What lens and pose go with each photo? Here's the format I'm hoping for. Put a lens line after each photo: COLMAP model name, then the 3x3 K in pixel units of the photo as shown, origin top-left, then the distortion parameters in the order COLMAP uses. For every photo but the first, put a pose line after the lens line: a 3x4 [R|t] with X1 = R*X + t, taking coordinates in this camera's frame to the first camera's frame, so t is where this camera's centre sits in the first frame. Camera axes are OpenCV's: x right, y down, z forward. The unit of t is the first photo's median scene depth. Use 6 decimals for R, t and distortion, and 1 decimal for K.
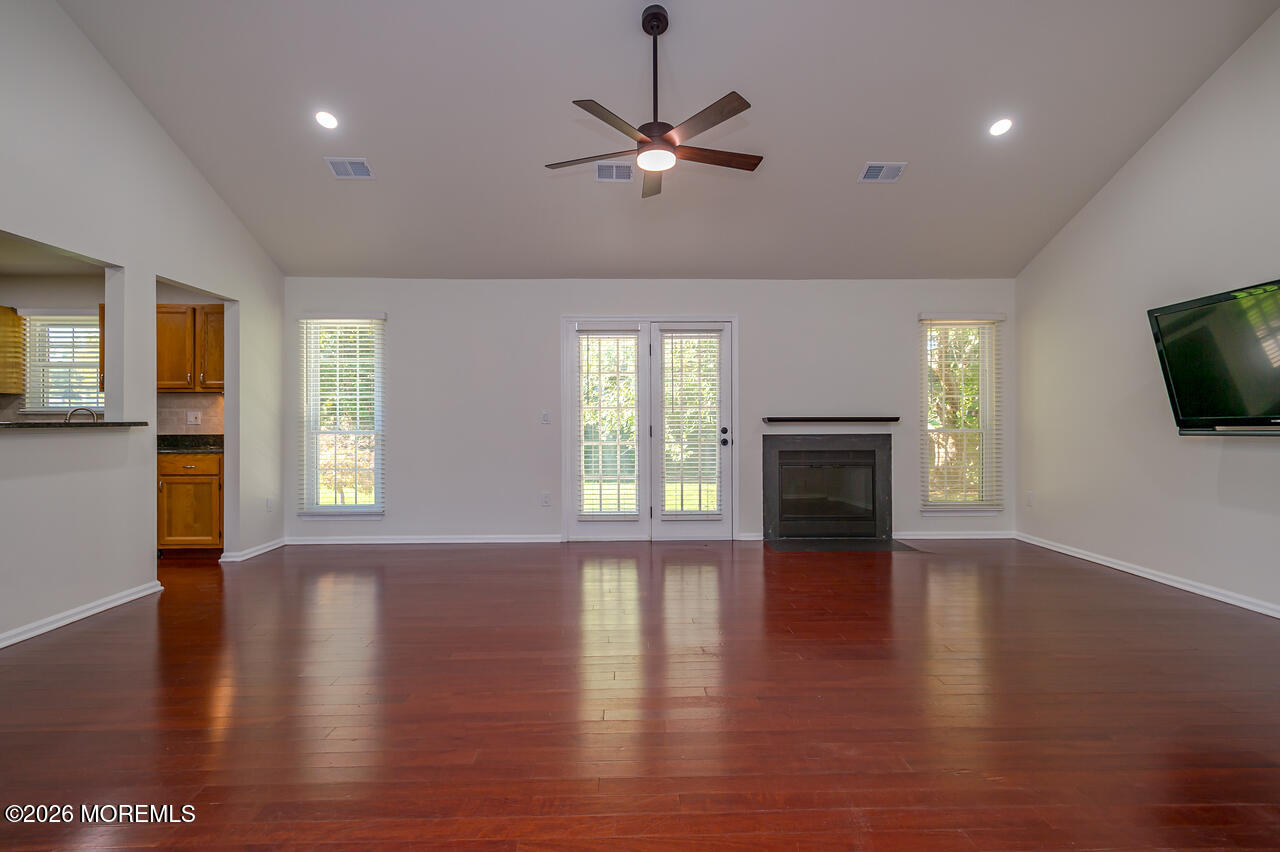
lens RADIAL K [[604.1, 0, 644.6], [0, 604.1, 422.0], [0, 0, 1]] dist [-0.003333, 0.000226]
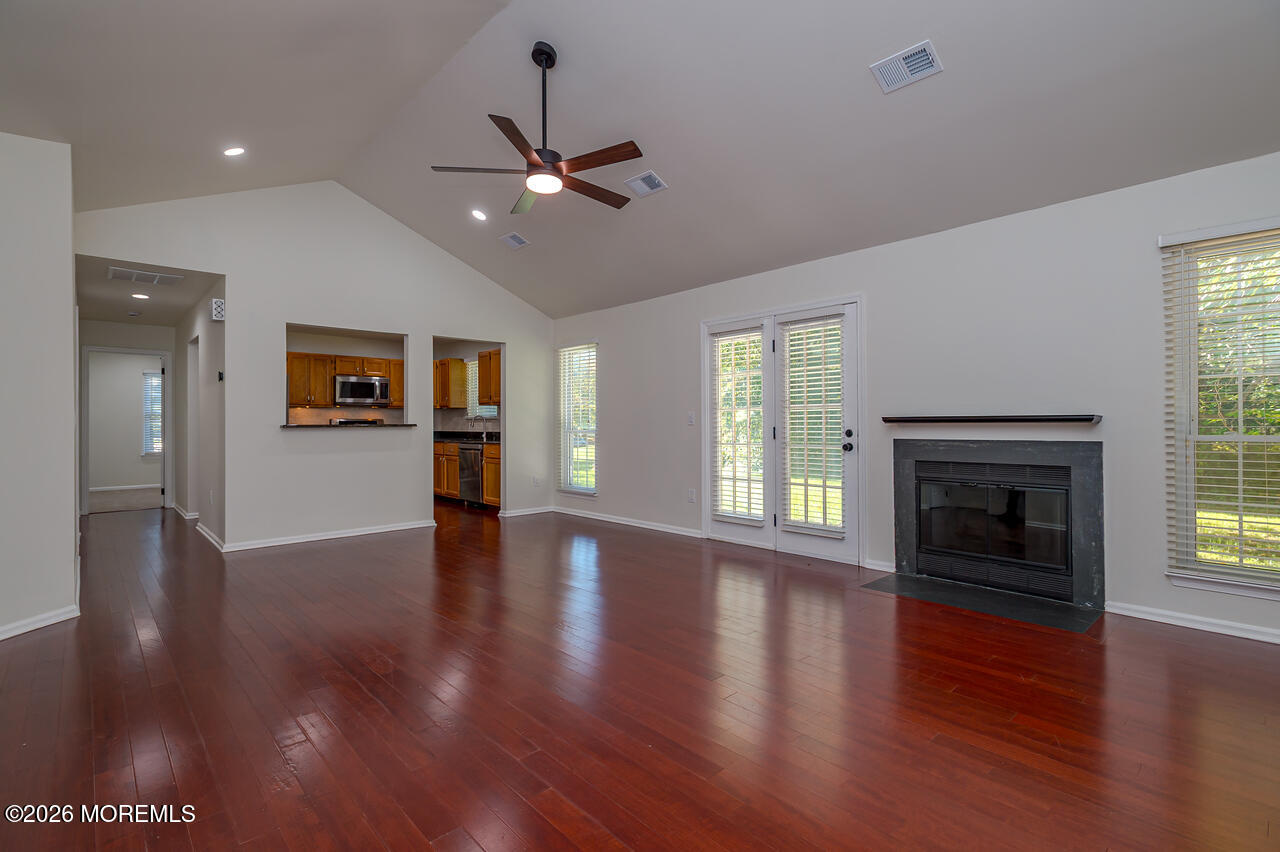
lens RADIAL K [[594.9, 0, 645.2], [0, 594.9, 428.7], [0, 0, 1]] dist [0.017408, -0.000222]
pose [[0.660766, 0.004558, -0.750578, 0.565282], [0.000593, 0.999978, 0.006594, 0.002185], [0.750592, -0.004802, 0.660749, 0.242615]]
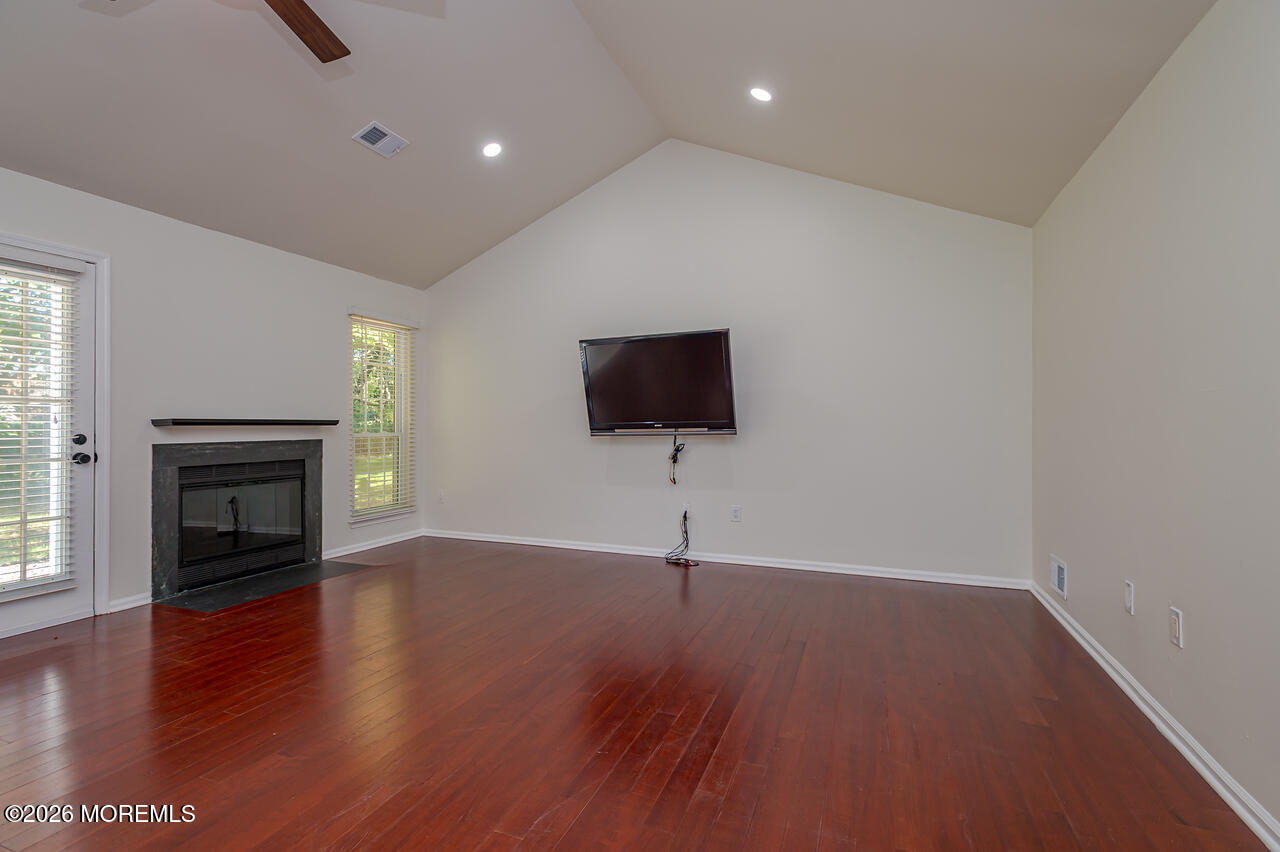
lens RADIAL K [[594.9, 0, 633.5], [0, 594.9, 423.9], [0, 0, 1]] dist [0.017408, -0.000222]
pose [[0.398848, 0.004918, 0.917004, -0.202743], [-0.000313, 0.999986, -0.005226, 0.001645], [-0.917017, 0.001797, 0.398844, 0.247796]]
